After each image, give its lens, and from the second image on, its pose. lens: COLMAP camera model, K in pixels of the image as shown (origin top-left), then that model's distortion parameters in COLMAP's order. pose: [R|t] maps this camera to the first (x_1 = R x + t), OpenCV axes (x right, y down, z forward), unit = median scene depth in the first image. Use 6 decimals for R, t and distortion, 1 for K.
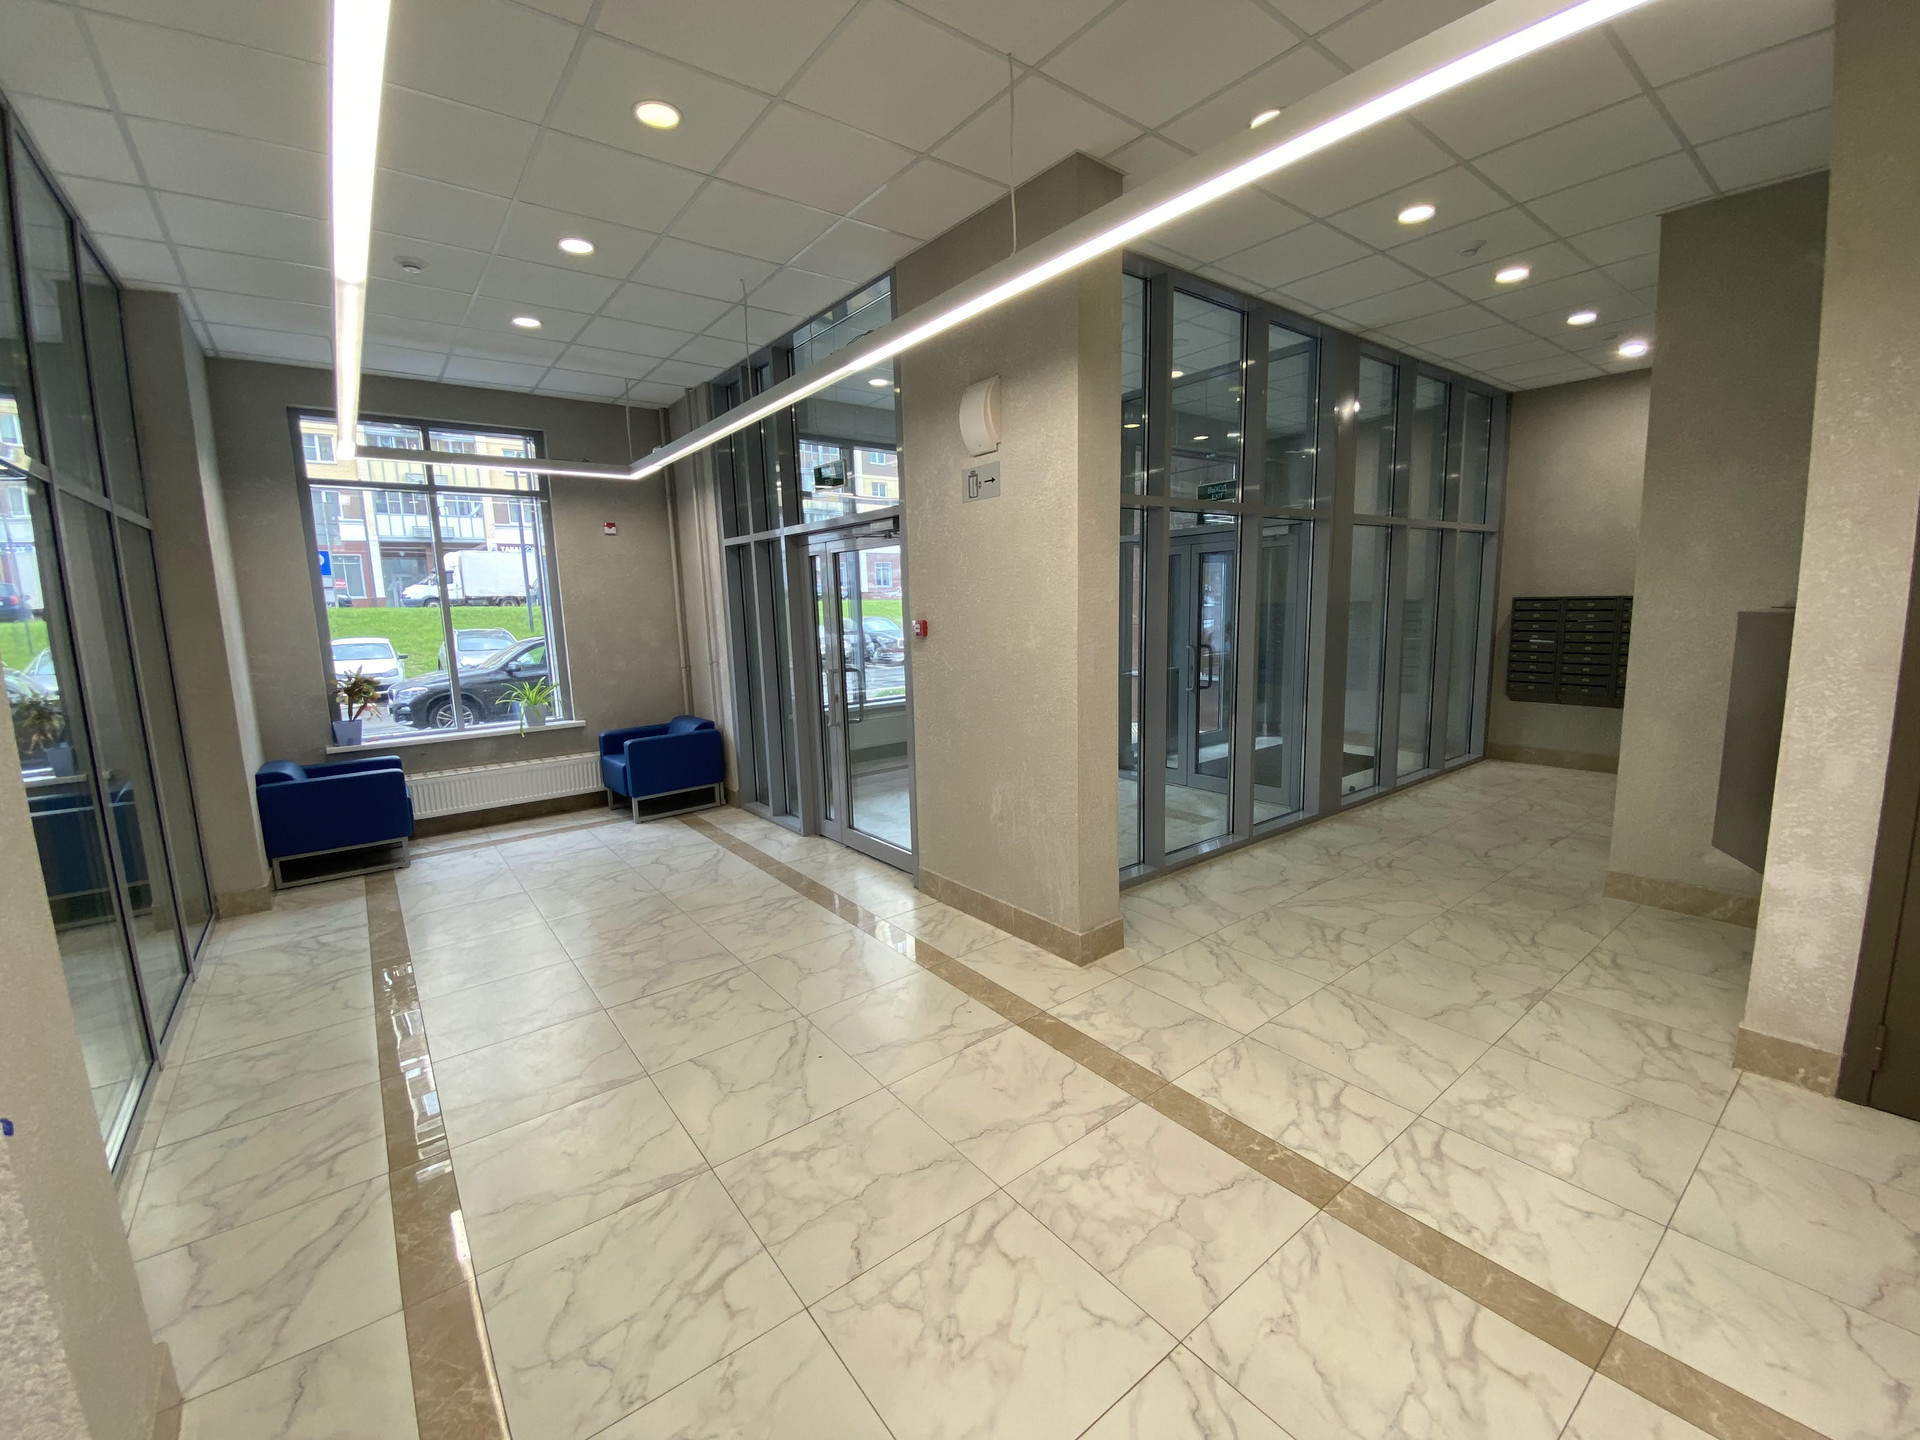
lens RADIAL K [[791.0, 0, 961.7], [0, 791.0, 714.7], [0, 0, 1]] dist [0.002949, -0.003093]
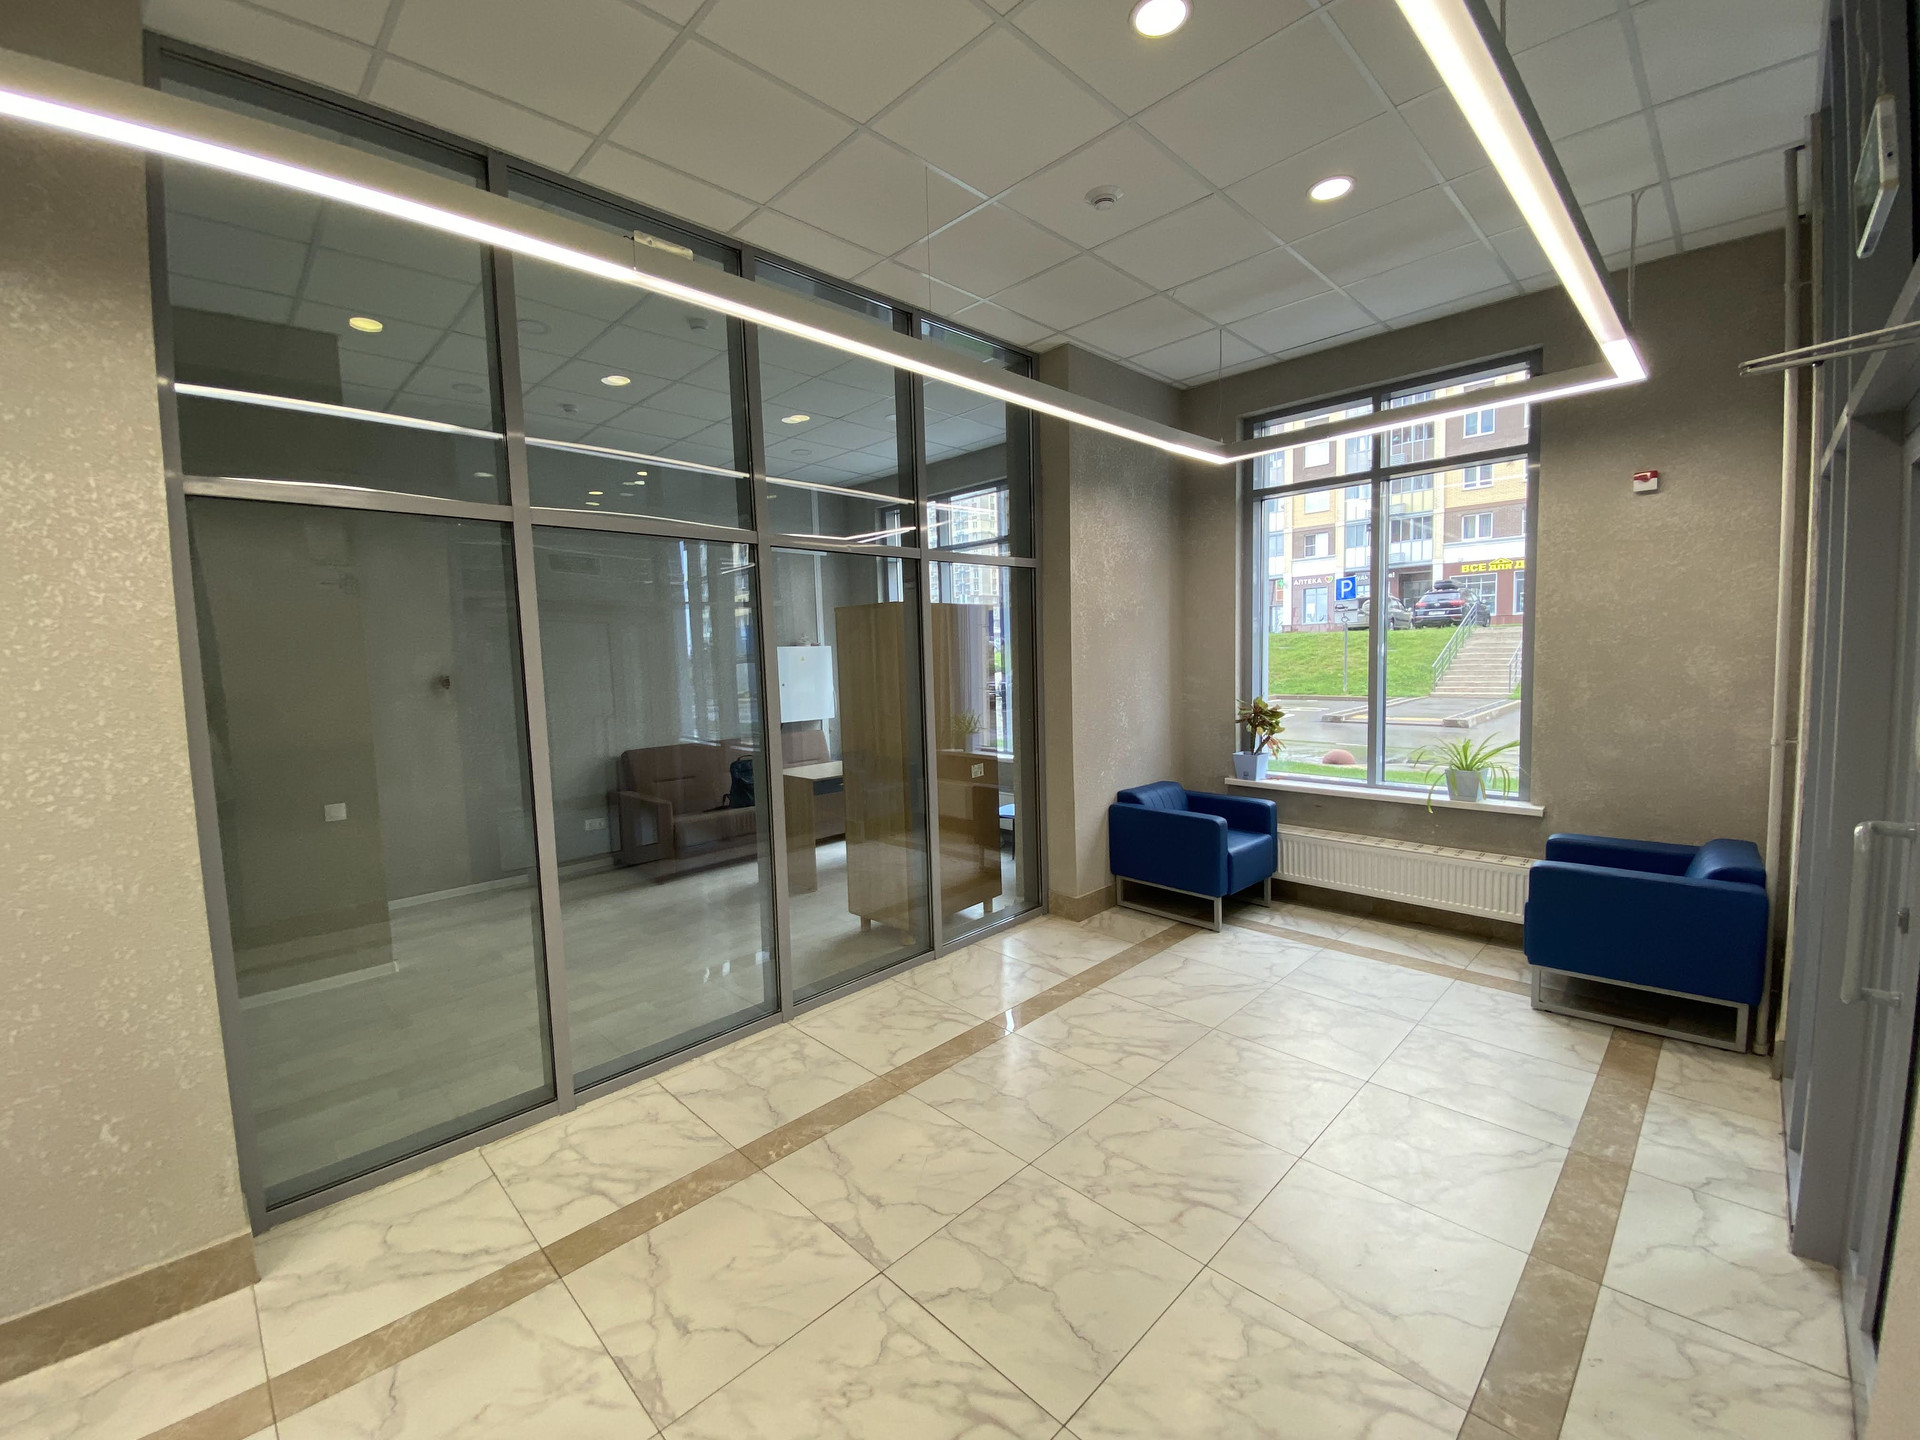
lens RADIAL K [[791.0, 0, 964.2], [0, 791.0, 714.1], [0, 0, 1]] dist [0.002949, -0.003093]
pose [[0.126459, 0.101610, -0.986754, 0.083787], [-0.121293, 0.988860, 0.086282, -0.079511], [0.984528, 0.108775, 0.137375, 0.580705]]
